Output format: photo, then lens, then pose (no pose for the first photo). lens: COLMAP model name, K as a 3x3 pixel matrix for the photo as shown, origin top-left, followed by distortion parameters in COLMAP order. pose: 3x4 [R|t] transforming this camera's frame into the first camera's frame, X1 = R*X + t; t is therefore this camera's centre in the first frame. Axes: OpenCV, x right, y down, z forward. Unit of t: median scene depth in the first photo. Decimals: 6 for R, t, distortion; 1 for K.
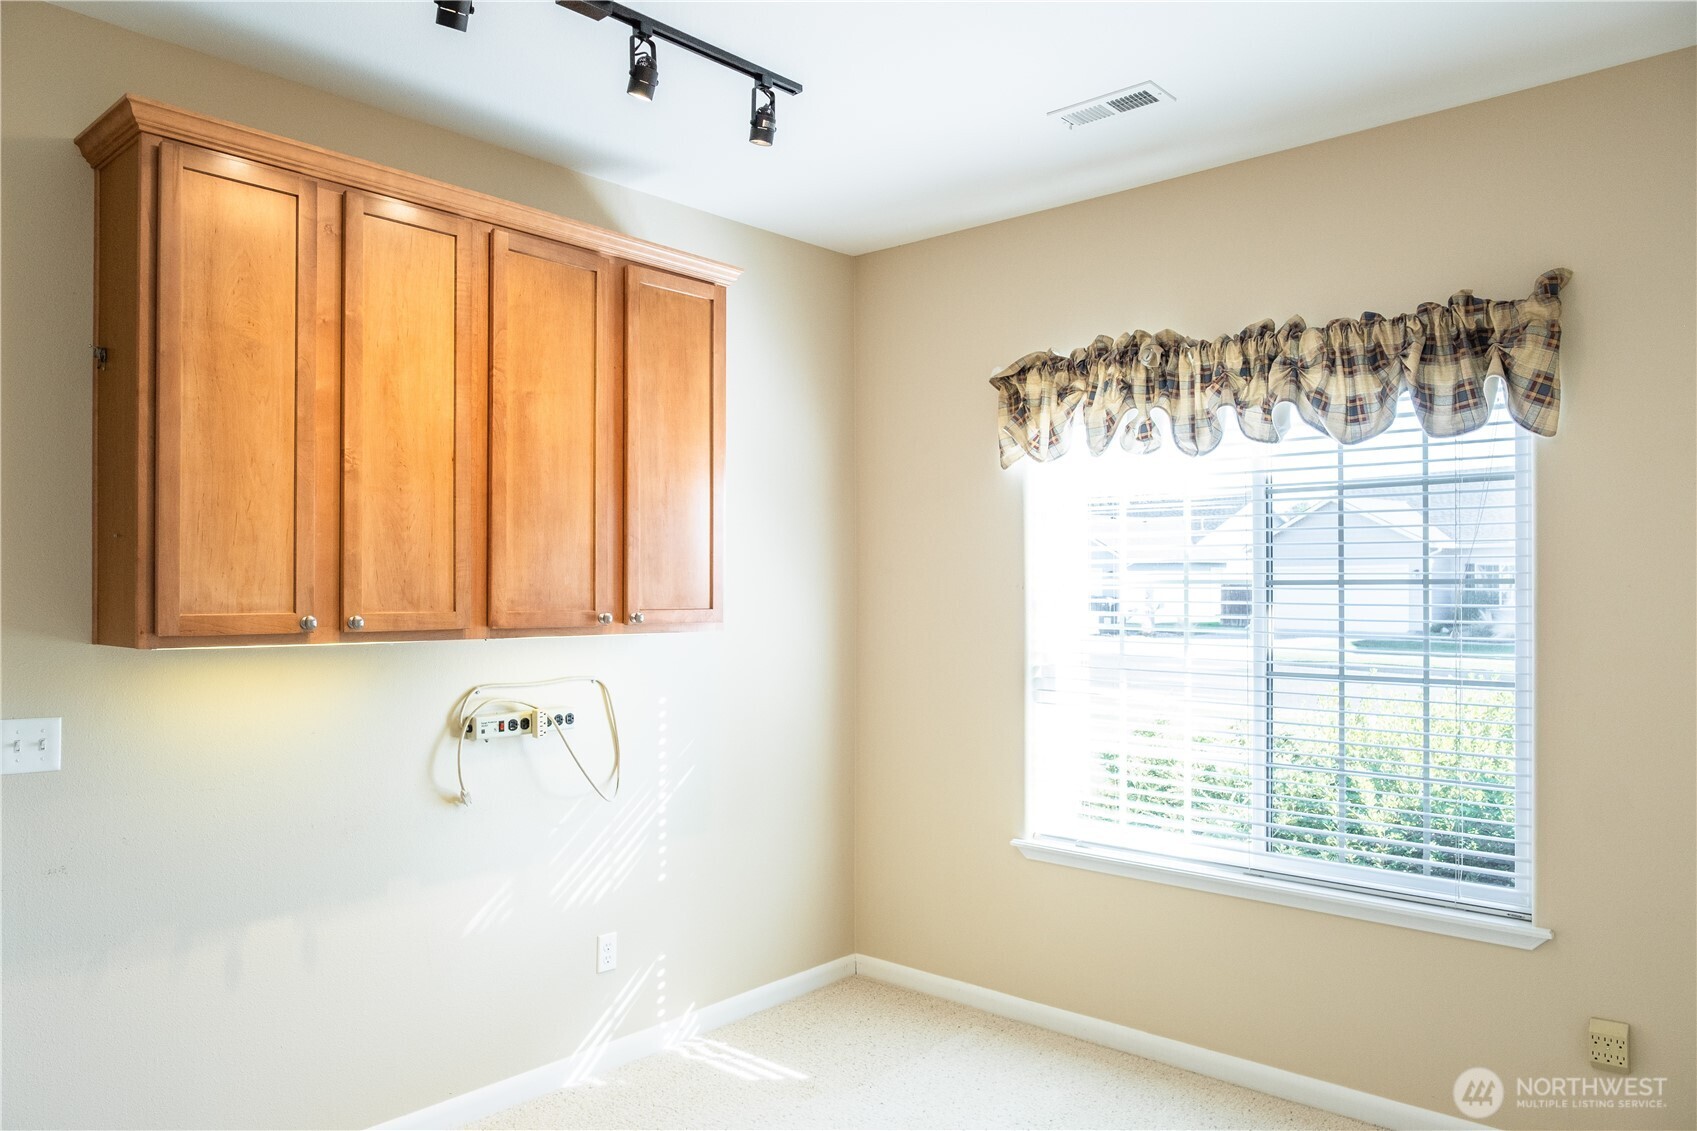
lens RADIAL K [[1154.1, 0, 842.2], [0, 1154.1, 579.5], [0, 0, 1]] dist [-0.028199, 0.010115]
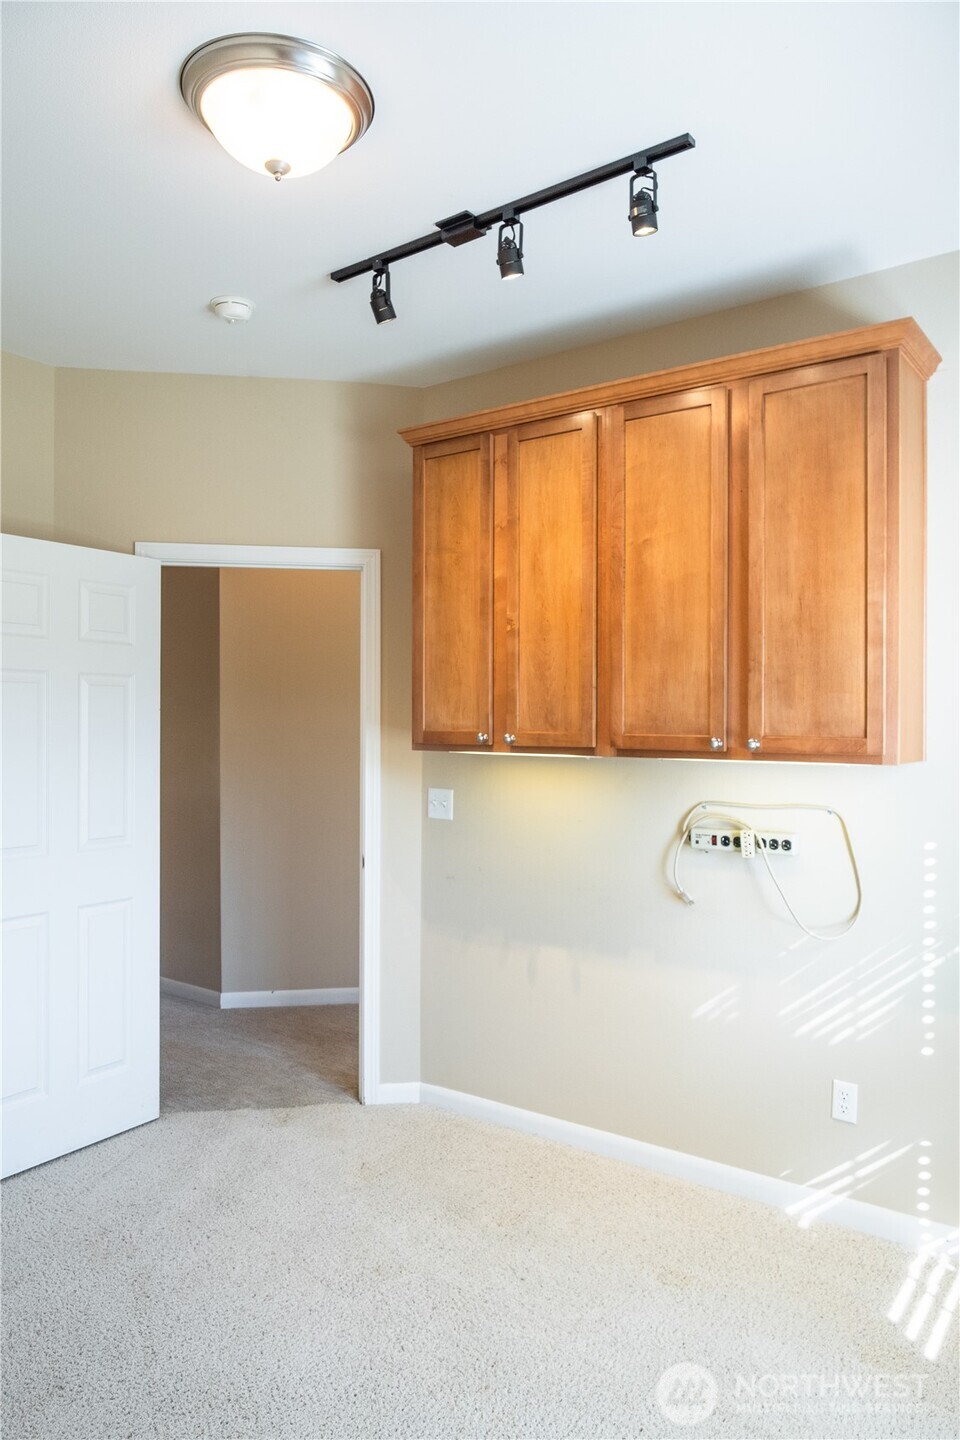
lens RADIAL K [[979.3, 0, 489.2], [0, 979.3, 726.6], [0, 0, 1]] dist [-0.028199, 0.010115]
pose [[0.095544, 0.006551, -0.995404, 0.657211], [0.004664, 0.999964, 0.007029, 0.012188], [0.995414, -0.005314, 0.095510, 0.748255]]
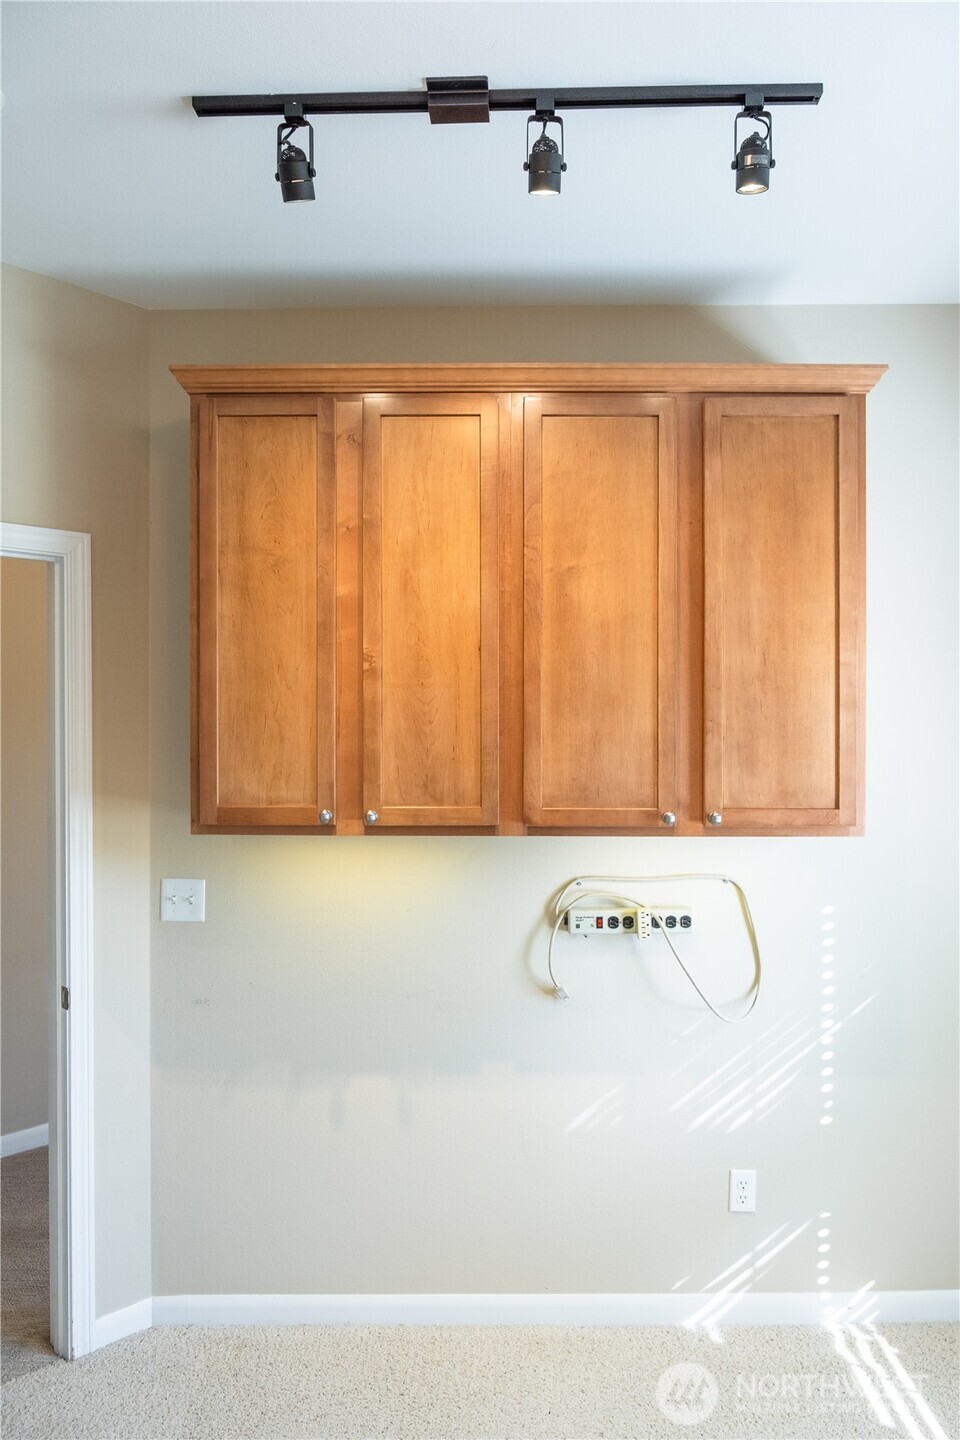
lens RADIAL K [[979.3, 0, 489.2], [0, 979.3, 726.6], [0, 0, 1]] dist [-0.028199, 0.010115]
pose [[0.657127, 0.002109, -0.753777, 0.265559], [0.007641, 0.999926, 0.009460, -0.044162], [0.753741, -0.011976, 0.657062, 0.438032]]
